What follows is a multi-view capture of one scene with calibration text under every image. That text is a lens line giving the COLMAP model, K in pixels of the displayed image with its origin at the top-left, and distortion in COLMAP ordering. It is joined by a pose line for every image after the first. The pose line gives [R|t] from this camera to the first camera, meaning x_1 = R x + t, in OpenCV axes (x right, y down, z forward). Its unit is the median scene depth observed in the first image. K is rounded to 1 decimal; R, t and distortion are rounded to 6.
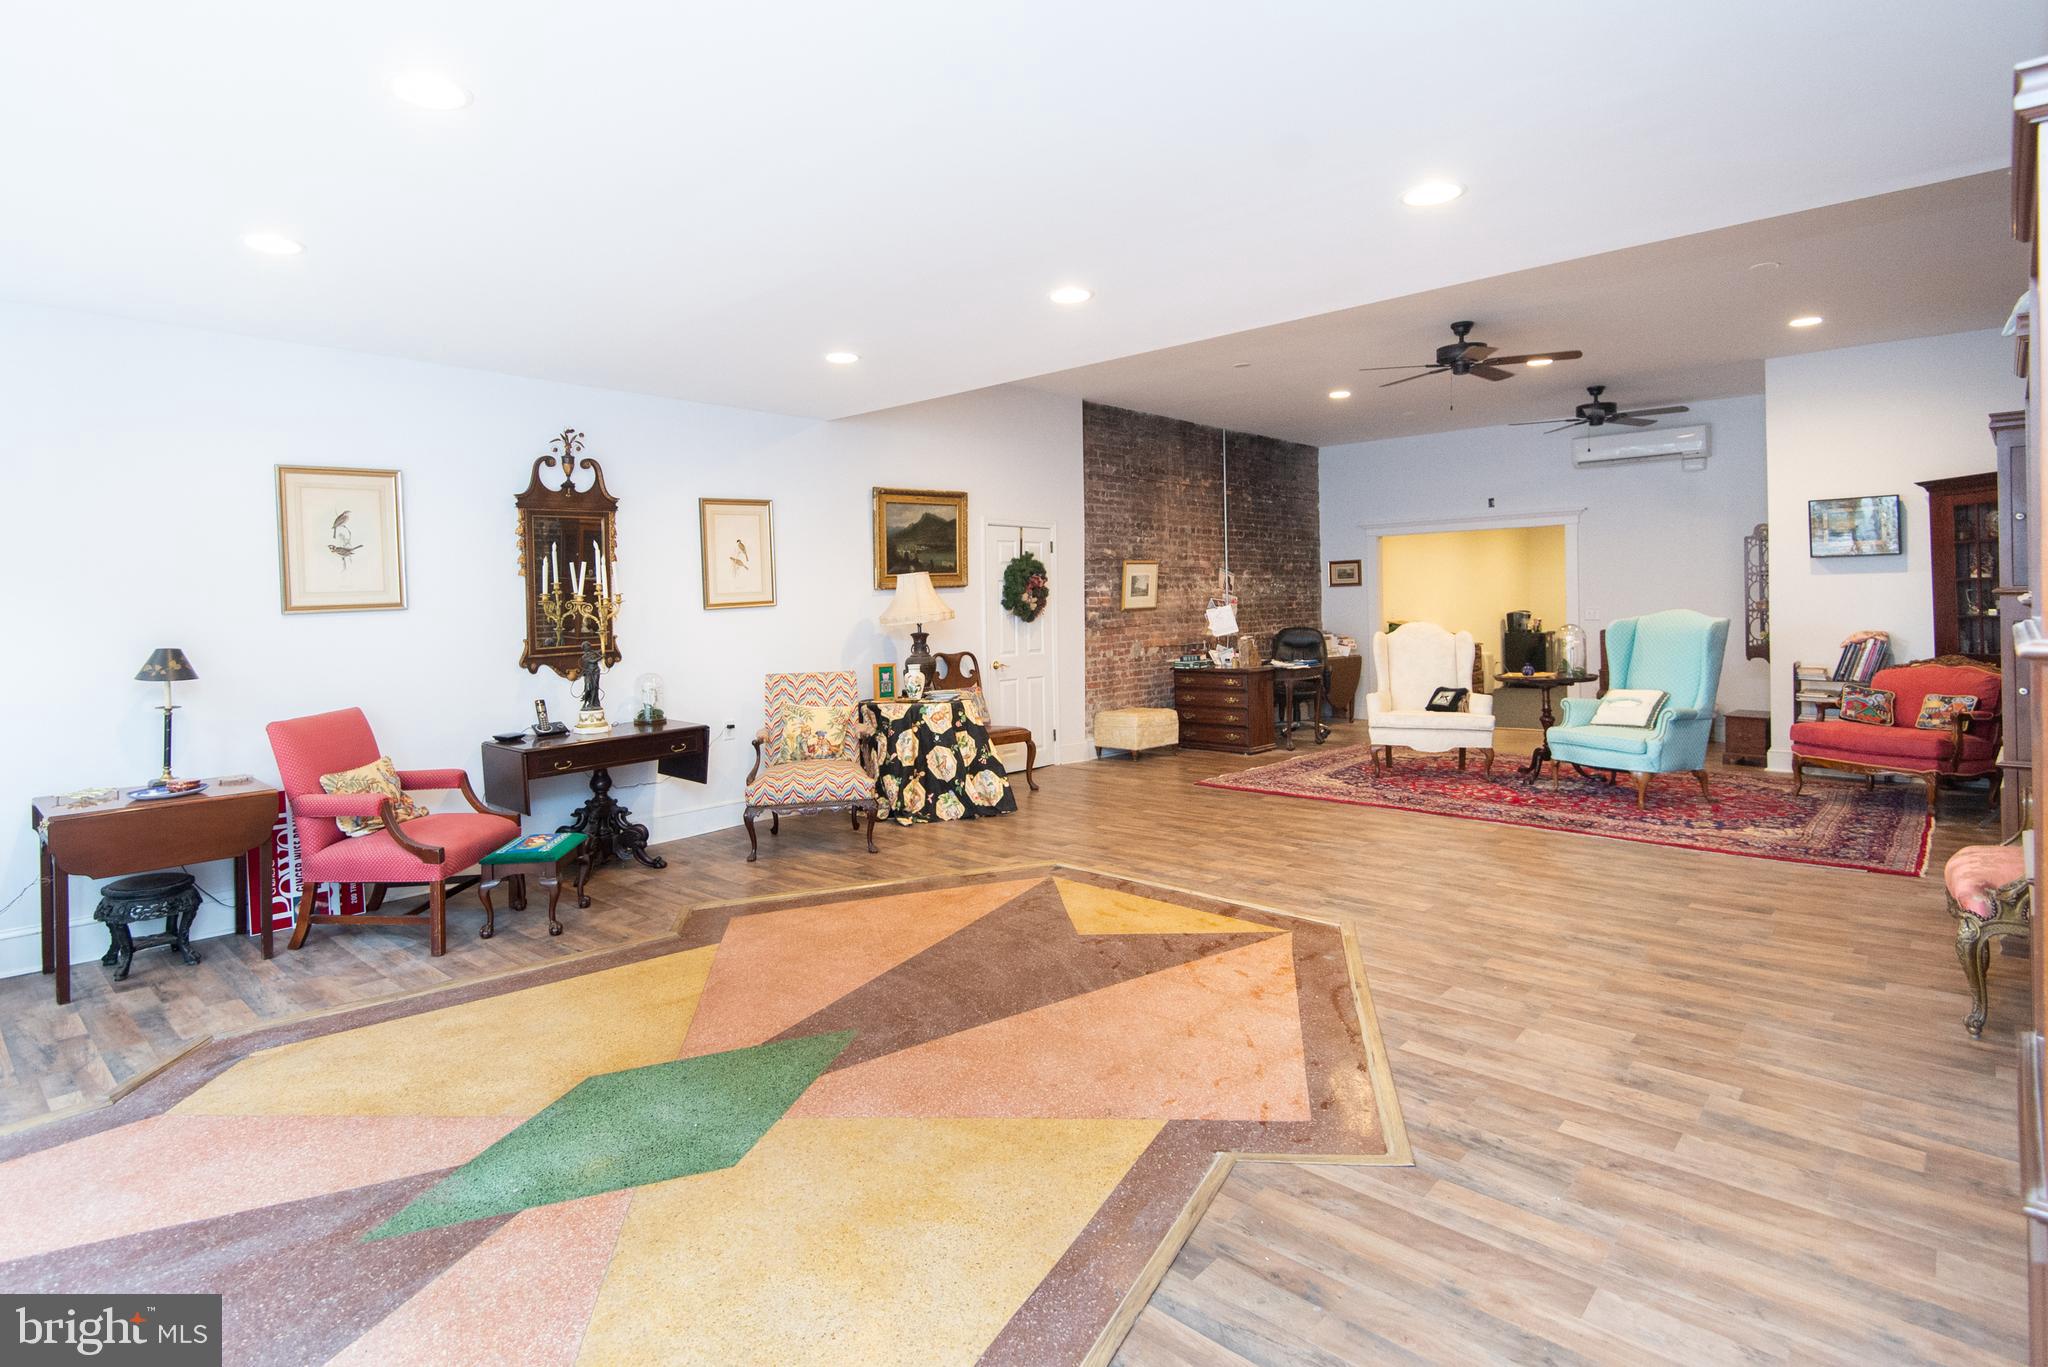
lens RADIAL K [[1054.8, 0, 945.1], [0, 1054.8, 604.8], [0, 0, 1]] dist [0.016453, -0.006505]
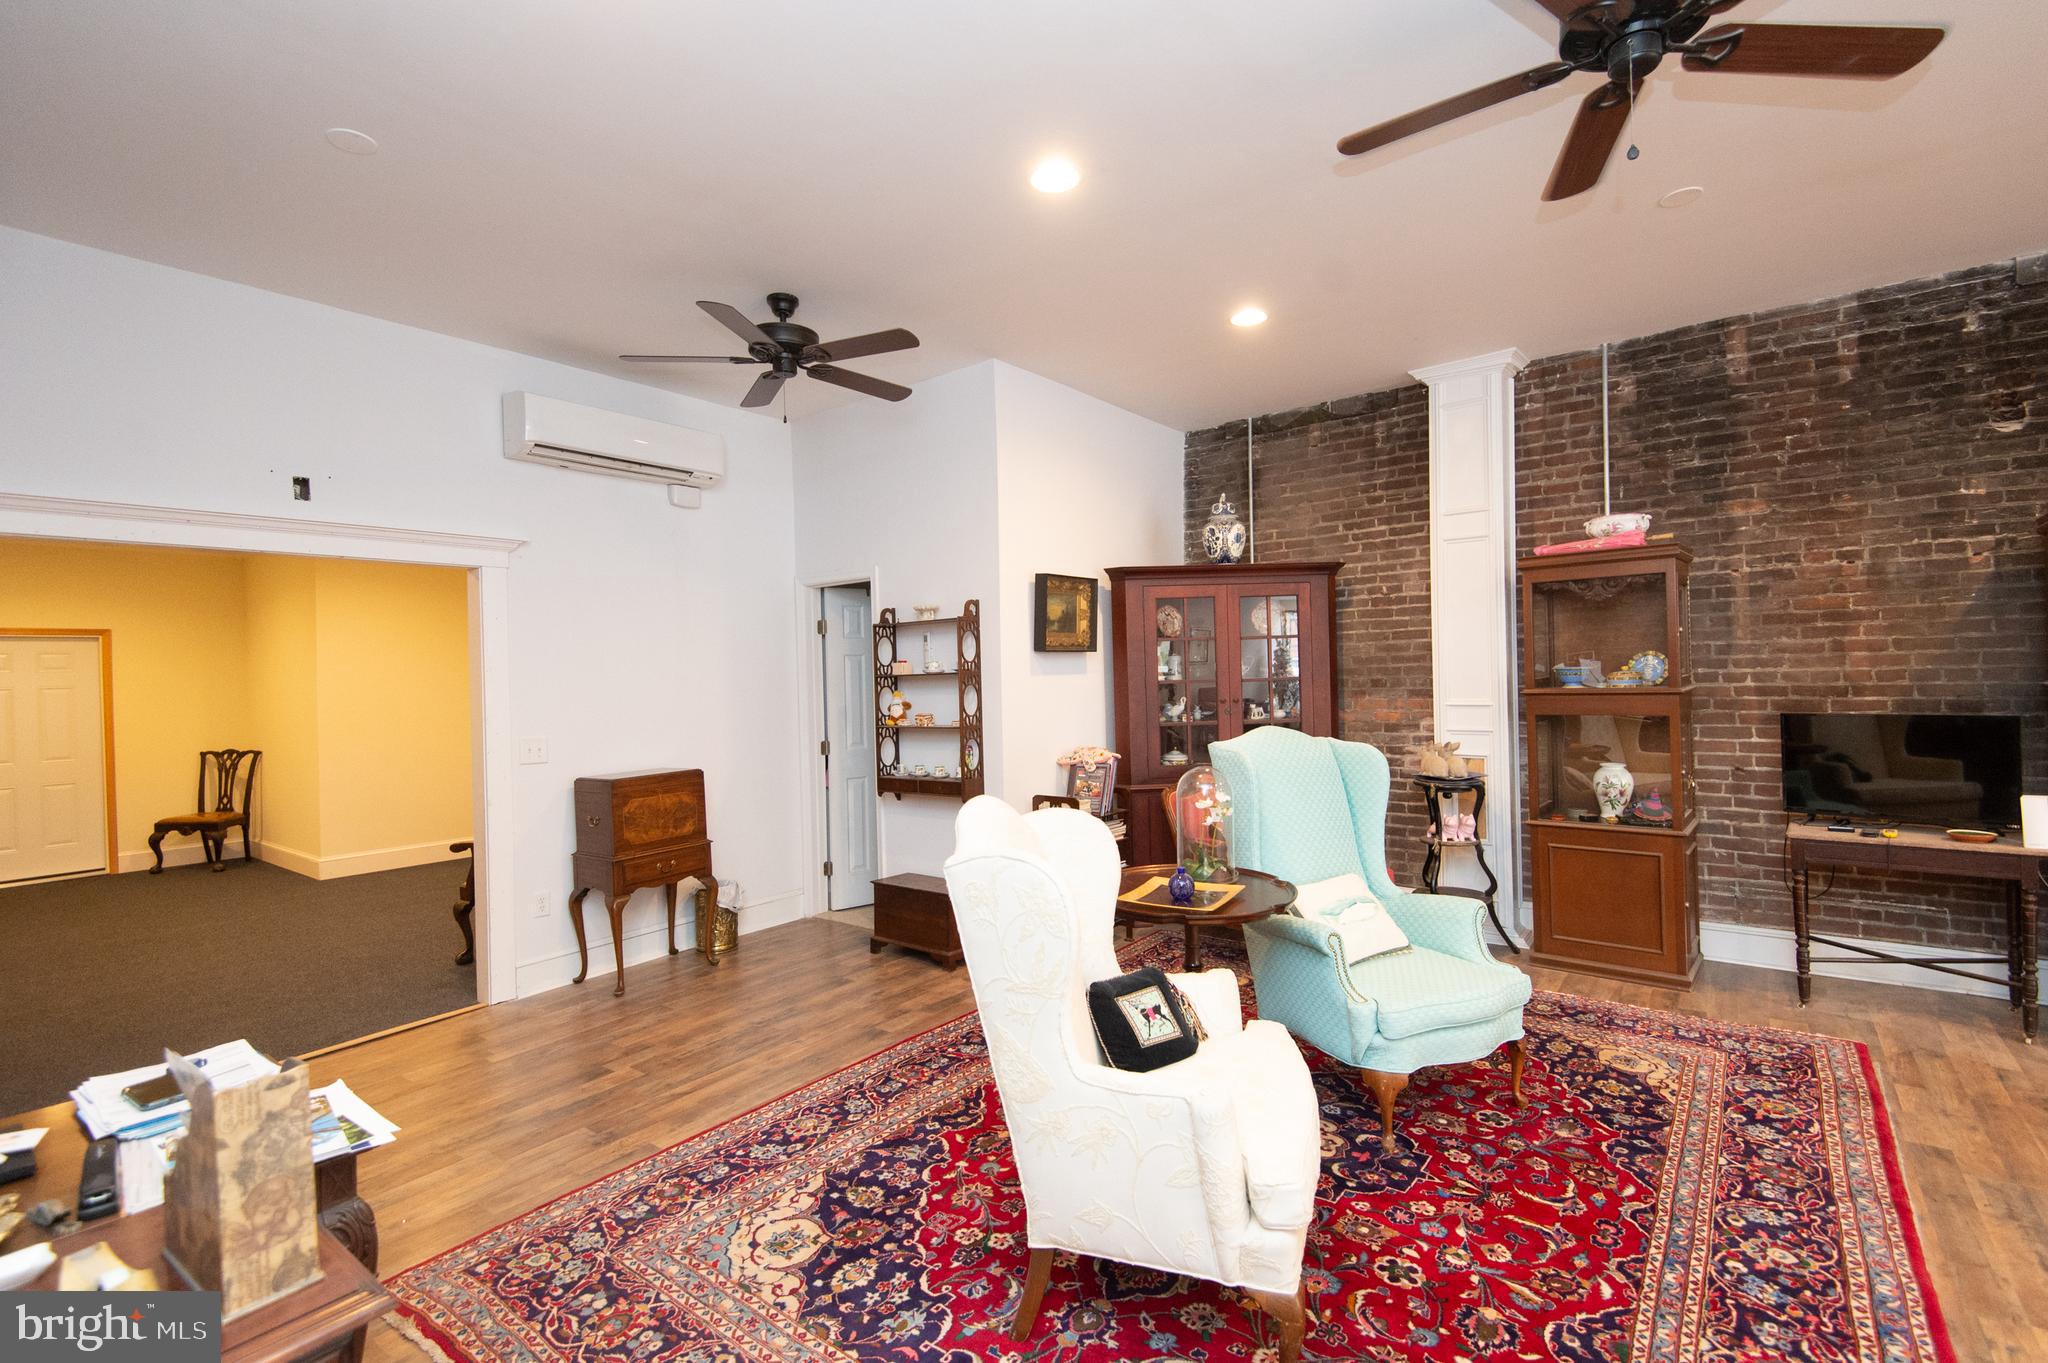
lens RADIAL K [[935.0, 0, 1027.8], [0, 935.0, 681.7], [0, 0, 1]] dist [0.026059, -0.015263]
pose [[-0.126567, 0.016540, 0.991820, 0.188952], [0.027428, 0.999537, -0.013169, -0.016454], [-0.991579, 0.025537, -0.126962, 1.128433]]
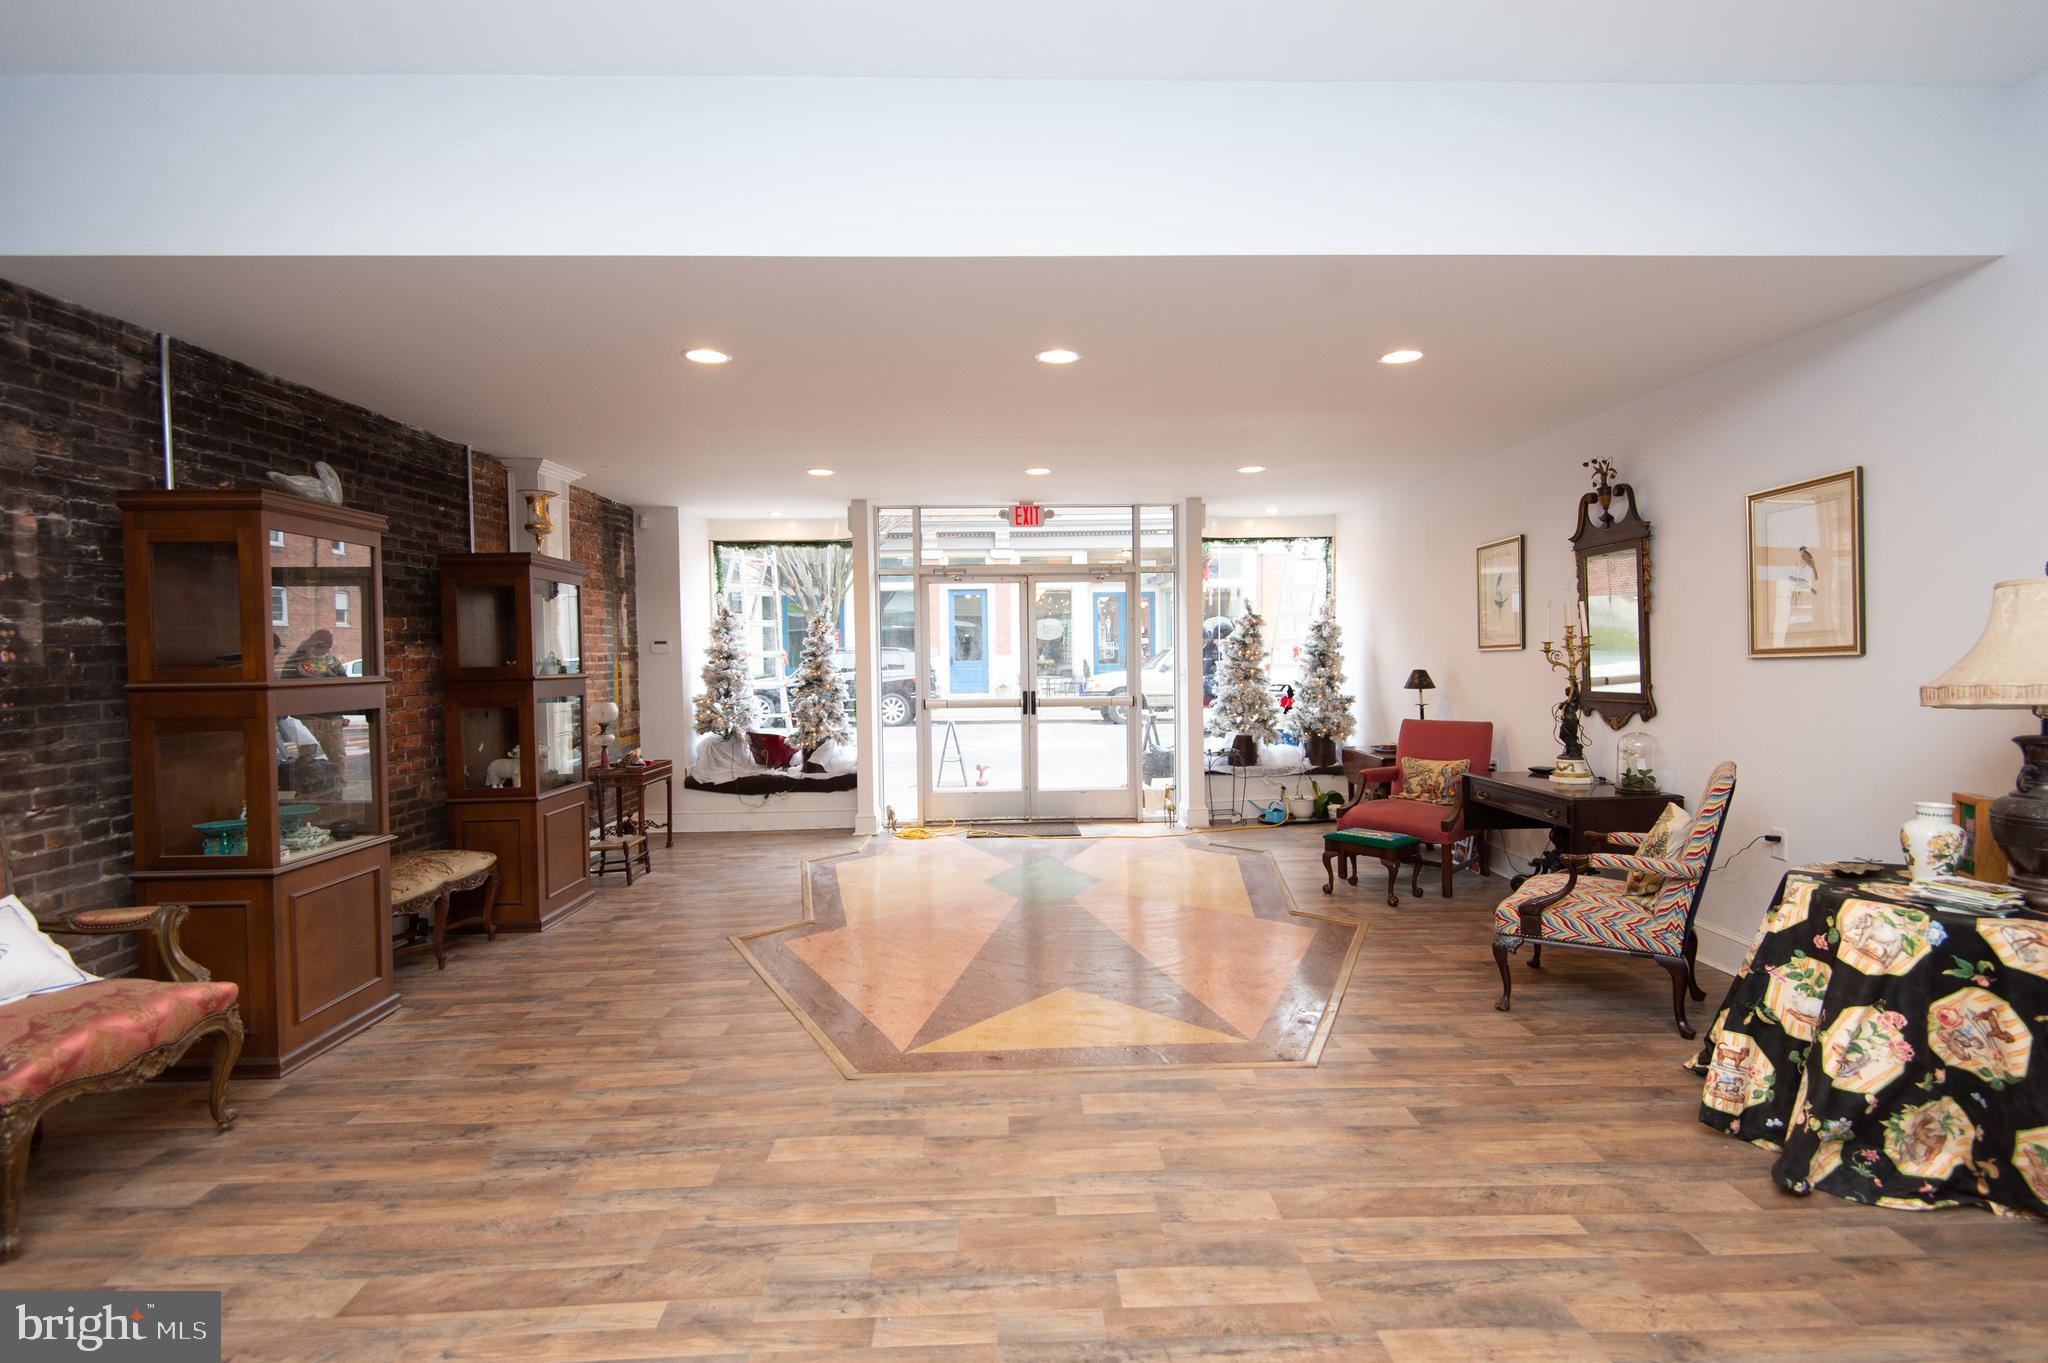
lens RADIAL K [[935.0, 0, 1029.7], [0, 935.0, 688.1], [0, 0, 1]] dist [0.026059, -0.015263]
pose [[-0.690711, 0.057466, -0.720844, 0.453684], [0.021979, 0.998045, 0.058505, -0.018031], [0.722797, 0.024566, -0.690624, 0.914814]]
